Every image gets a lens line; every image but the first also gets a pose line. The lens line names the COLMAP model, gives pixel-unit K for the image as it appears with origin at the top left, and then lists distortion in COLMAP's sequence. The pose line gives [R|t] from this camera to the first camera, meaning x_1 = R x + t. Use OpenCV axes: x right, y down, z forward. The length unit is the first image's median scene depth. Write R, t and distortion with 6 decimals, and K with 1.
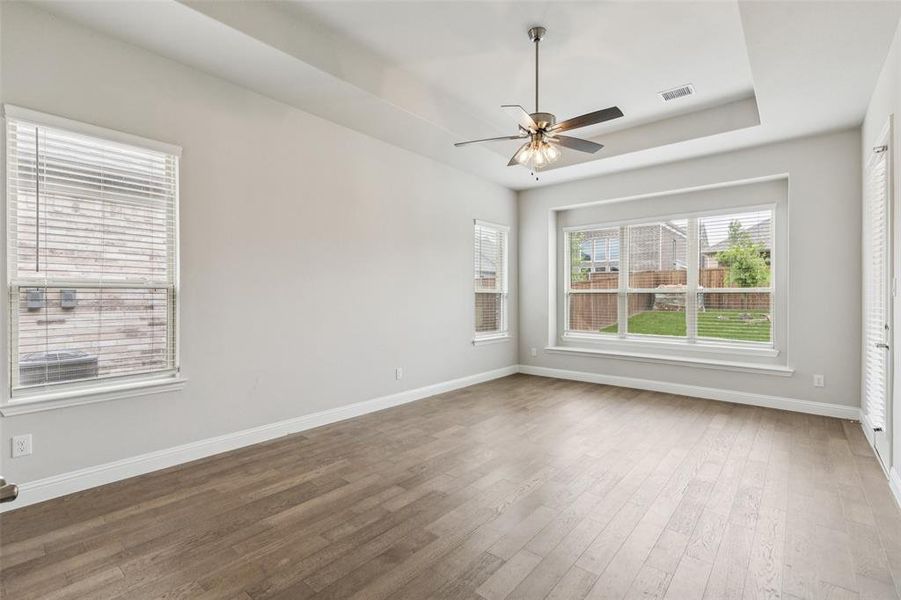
lens RADIAL K [[409.8, 0, 449.2], [0, 409.8, 293.6], [0, 0, 1]] dist [0.005865, -0.000442]
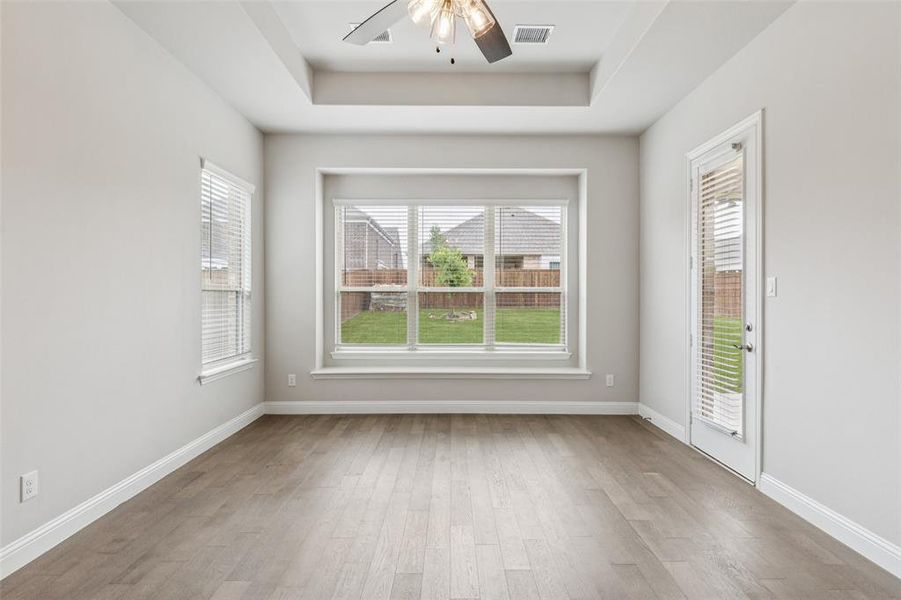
lens RADIAL K [[446.1, 0, 450.8], [0, 446.1, 293.5], [0, 0, 1]] dist [0.004180, 0.001635]
pose [[0.757946, 0.004400, 0.652302, -0.072868], [-0.004778, 0.999988, -0.001194, 0.002005], [-0.652300, -0.002211, 0.757958, 0.293965]]
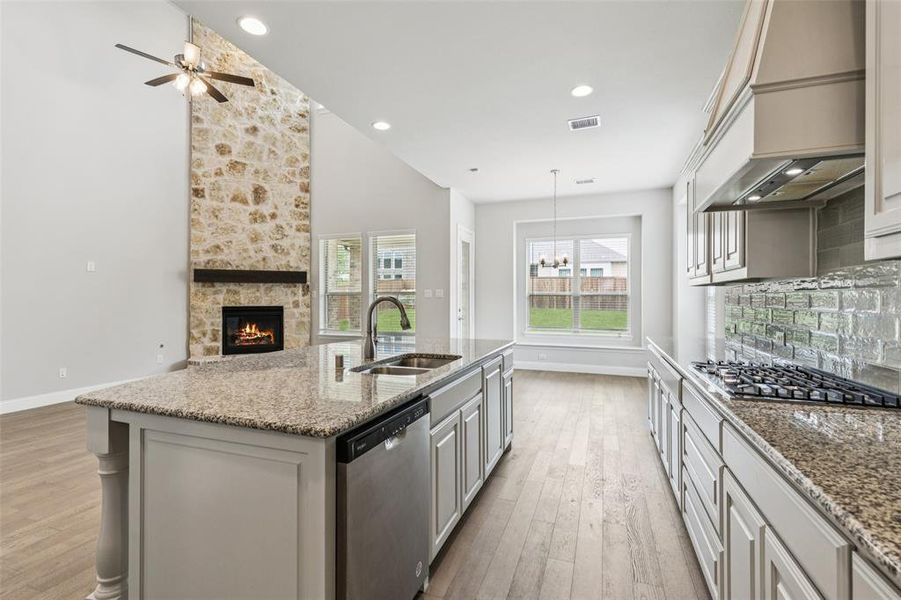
lens RADIAL K [[409.8, 0, 451.1], [0, 409.8, 299.2], [0, 0, 1]] dist [0.005865, -0.000442]
pose [[0.346691, 0.004173, -0.937970, 0.929944], [-0.012424, 0.999923, -0.000144, 0.013485], [0.937897, 0.011703, 0.346716, 0.194442]]
